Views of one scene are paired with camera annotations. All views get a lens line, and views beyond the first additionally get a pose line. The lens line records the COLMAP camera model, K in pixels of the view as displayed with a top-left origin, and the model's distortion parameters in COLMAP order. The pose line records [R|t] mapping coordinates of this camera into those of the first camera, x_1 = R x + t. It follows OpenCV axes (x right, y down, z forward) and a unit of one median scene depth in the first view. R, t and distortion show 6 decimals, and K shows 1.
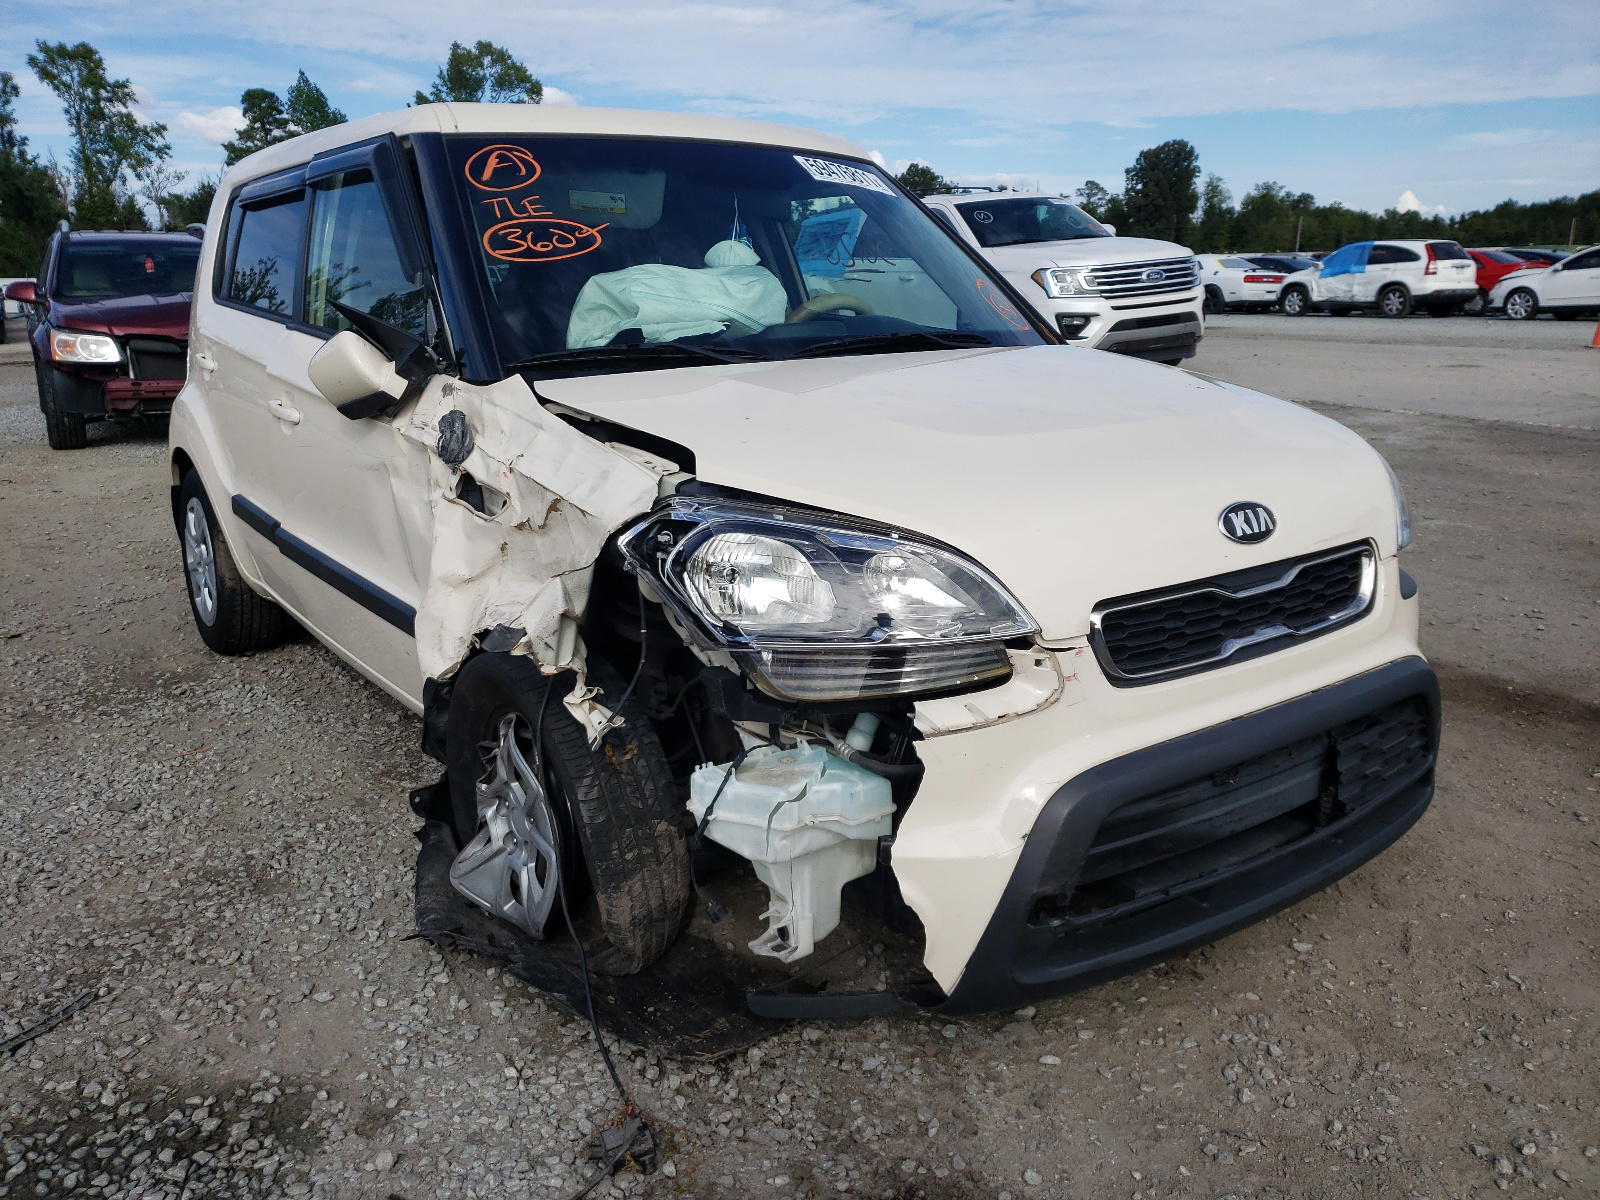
lens RADIAL K [[1233.3, 0, 816.3], [0, 1233.3, 598.2], [0, 0, 1]] dist [0.001033, 0.028134]
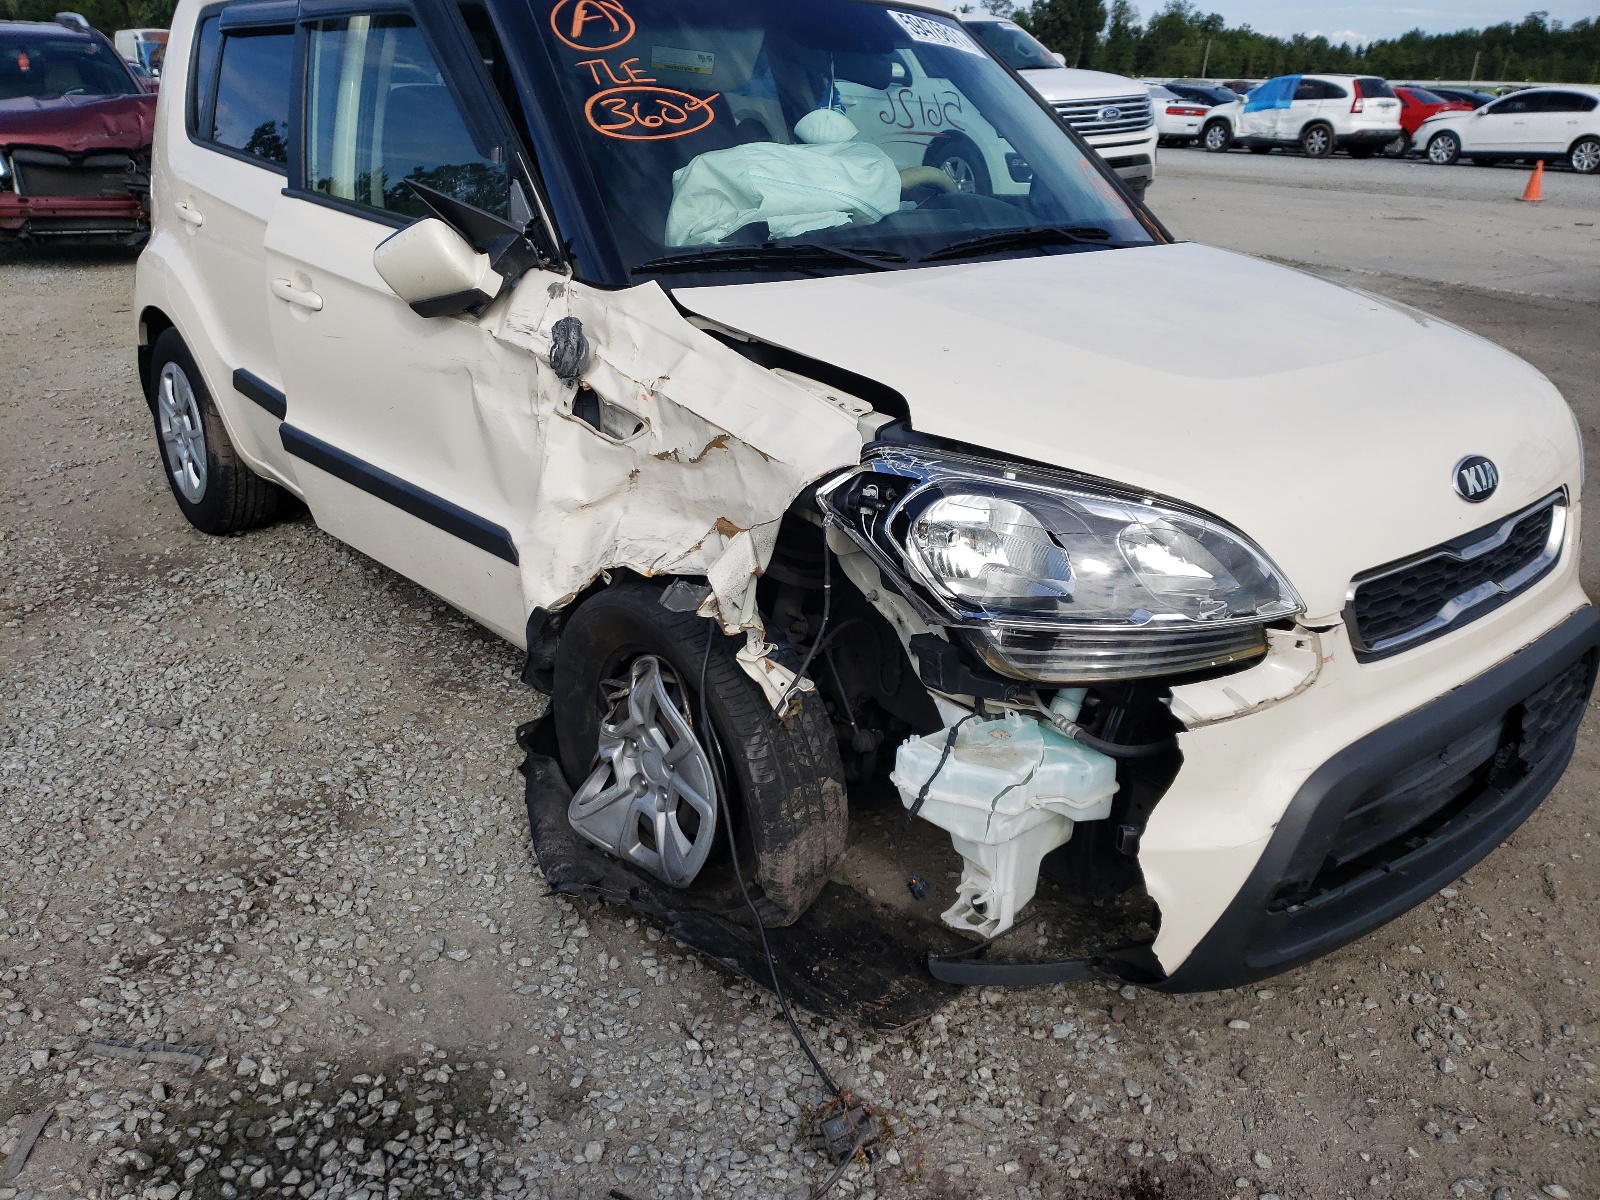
lens RADIAL K [[1233.3, 0, 791.8], [0, 1233.3, 602.8], [0, 0, 1]] dist [0.001033, 0.028134]
pose [[0.997568, 0.008812, 0.069140, -0.219011], [-0.018374, 0.990135, 0.138909, -0.083206], [-0.067234, -0.139842, 0.987889, 0.087318]]
